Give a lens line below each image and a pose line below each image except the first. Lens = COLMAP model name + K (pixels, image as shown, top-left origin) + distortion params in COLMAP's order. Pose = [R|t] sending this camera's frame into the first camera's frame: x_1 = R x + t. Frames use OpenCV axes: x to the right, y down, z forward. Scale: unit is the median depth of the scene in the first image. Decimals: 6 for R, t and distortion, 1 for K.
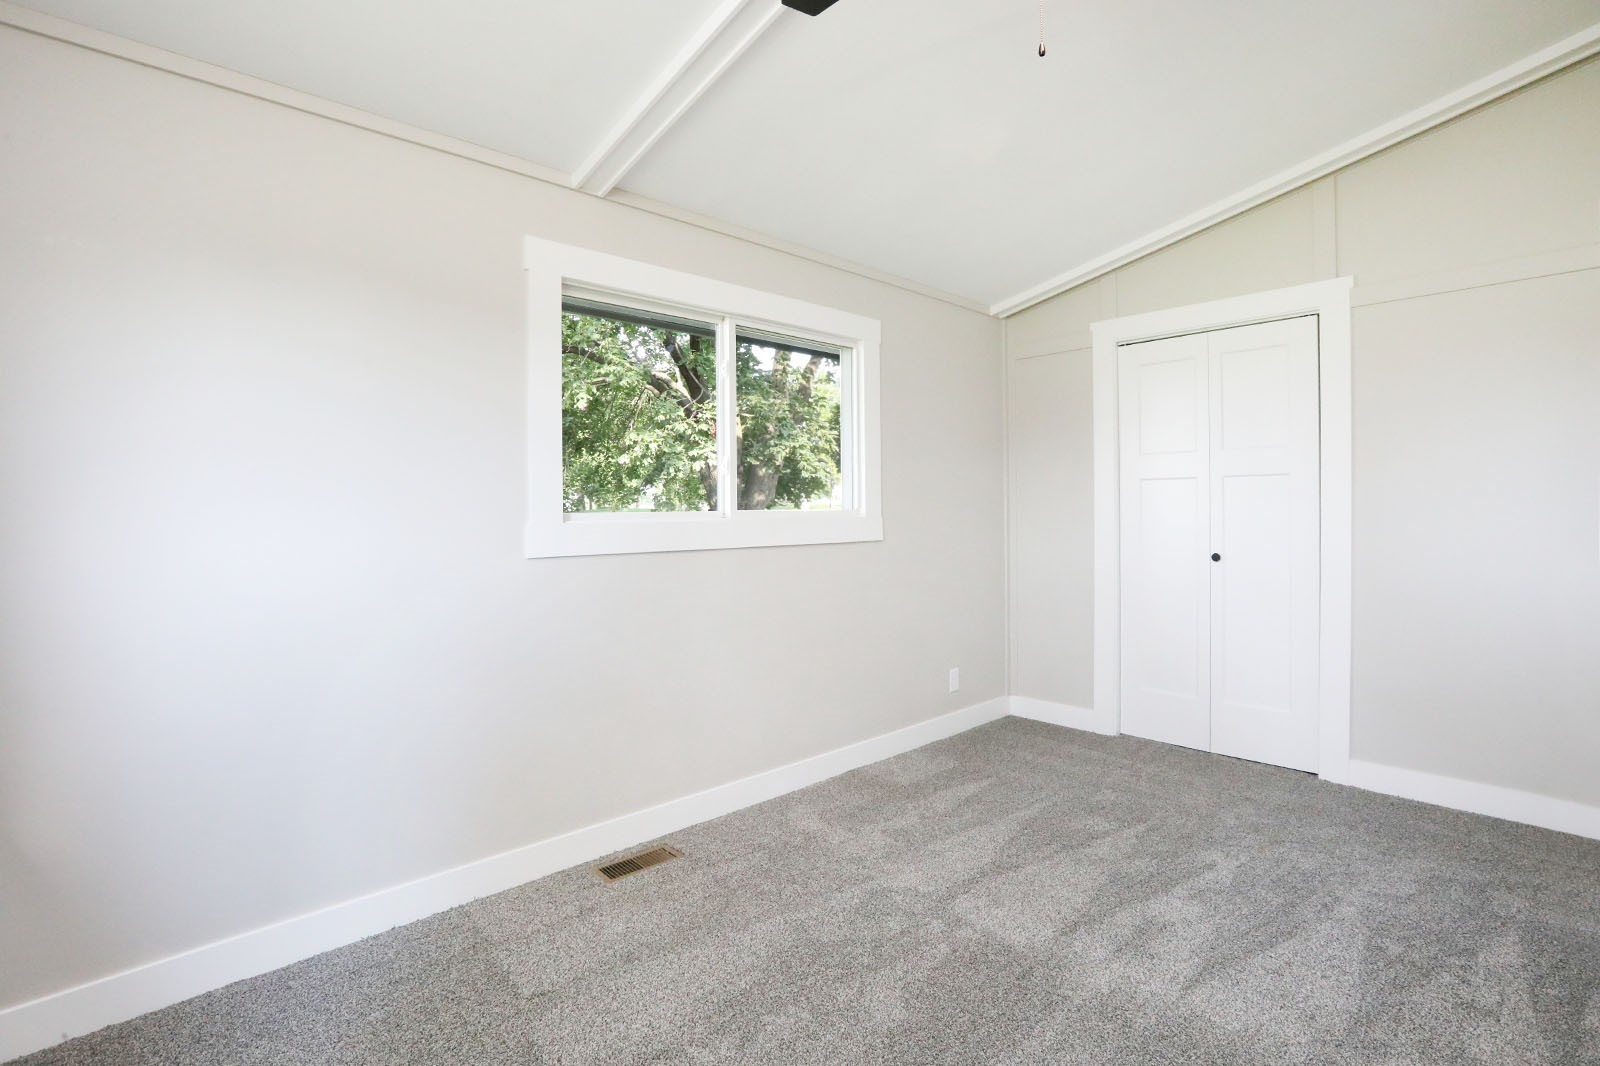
lens RADIAL K [[791.6, 0, 796.6], [0, 791.6, 510.5], [0, 0, 1]] dist [-0.012506, -0.000421]
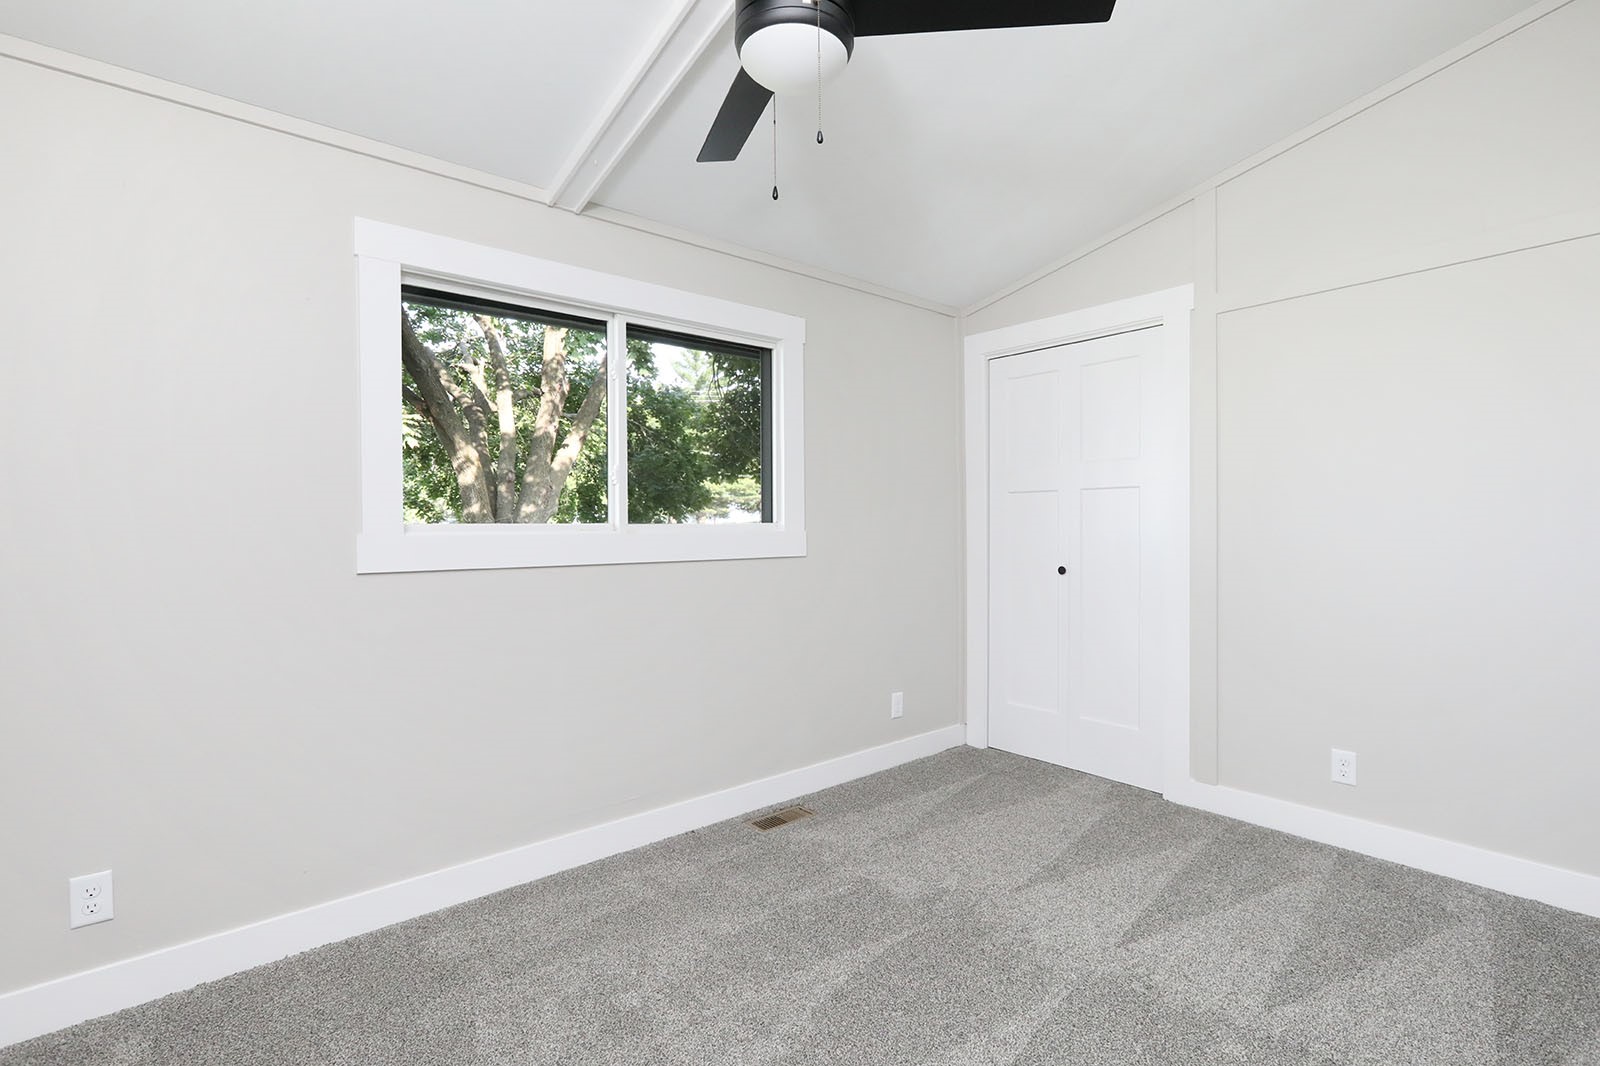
lens RADIAL K [[748.4, 0, 793.0], [0, 748.4, 527.2], [0, 0, 1]] dist [-0.055625, 0.020854]
pose [[0.998926, 0.001875, -0.046298, 0.152072], [-0.001643, 0.999986, 0.005057, -0.001333], [0.046306, -0.004976, 0.998915, 0.147076]]
